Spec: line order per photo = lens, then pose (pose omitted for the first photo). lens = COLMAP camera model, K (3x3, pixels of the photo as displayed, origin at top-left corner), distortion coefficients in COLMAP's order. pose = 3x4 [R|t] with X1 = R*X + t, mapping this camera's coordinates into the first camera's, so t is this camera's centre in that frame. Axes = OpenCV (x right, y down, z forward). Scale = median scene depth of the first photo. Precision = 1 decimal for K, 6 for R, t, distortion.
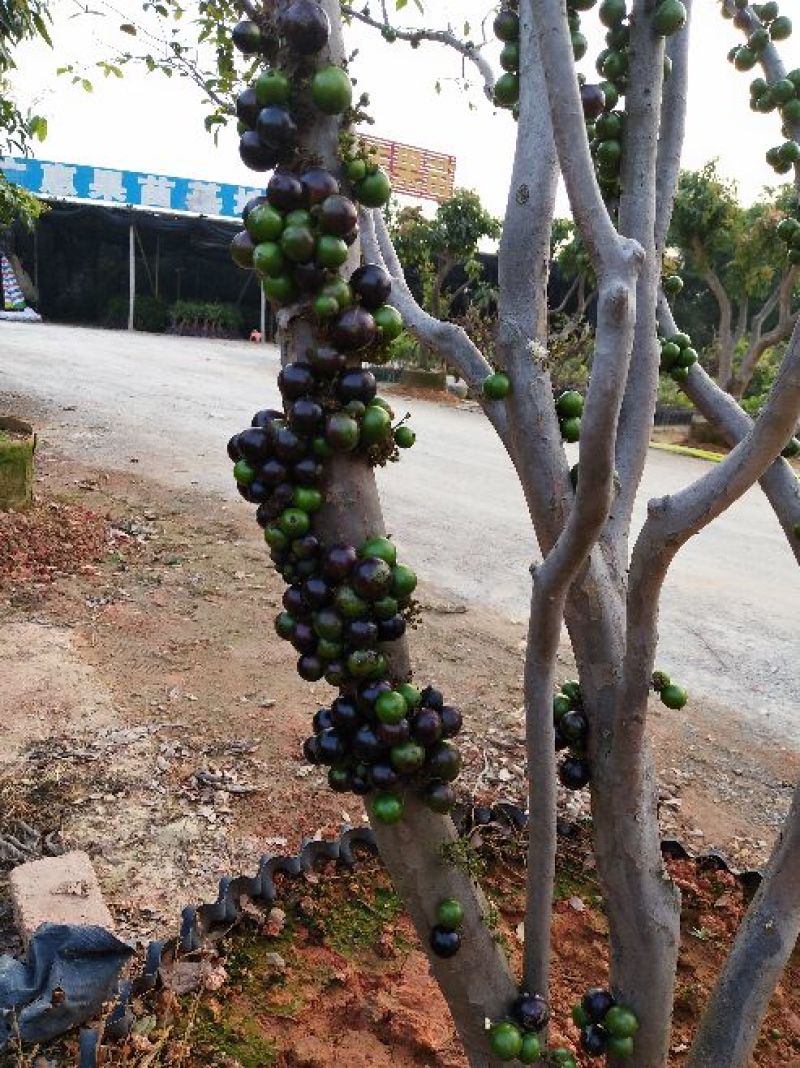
lens RADIAL K [[792.0, 0, 394.9], [0, 792.0, 535.7], [0, 0, 1]] dist [0.042925, -0.088983]
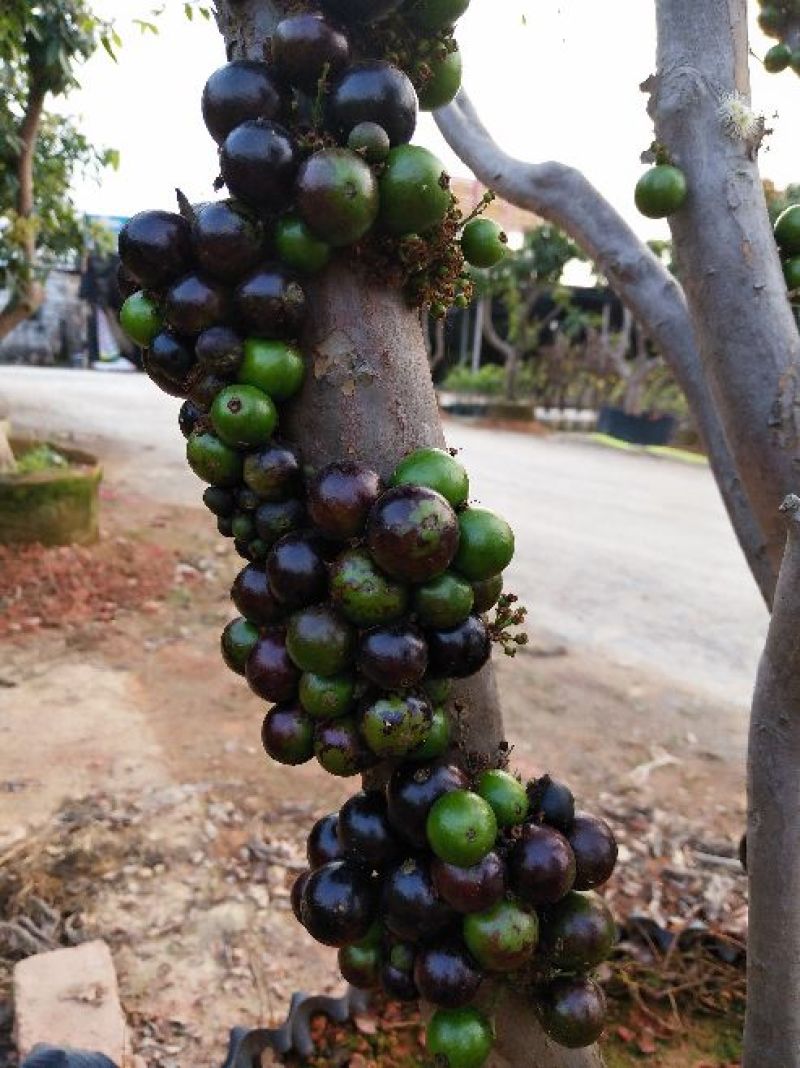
lens RADIAL K [[792.0, 0, 394.9], [0, 792.0, 535.7], [0, 0, 1]] dist [0.042925, -0.088983]
pose [[0.993592, -0.015949, -0.111893, 0.003898], [0.009530, 0.998290, -0.057670, 0.028230], [0.112622, 0.056235, 0.992045, 0.197260]]
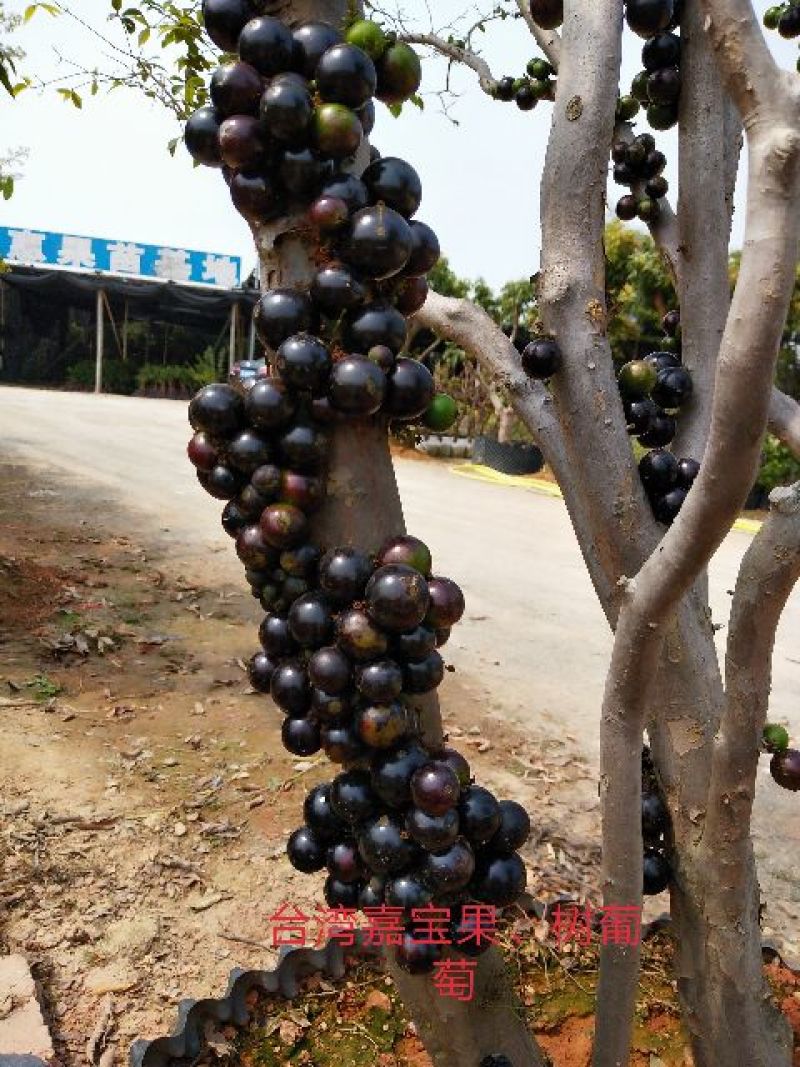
lens RADIAL K [[781.9, 0, 398.5], [0, 781.9, 539.0], [0, 0, 1]] dist [0.043219, -0.080258]
pose [[0.998893, -0.010959, 0.045748, -0.019208], [0.014303, 0.997198, -0.073429, 0.018328], [-0.044815, 0.074002, 0.996251, 0.114618]]
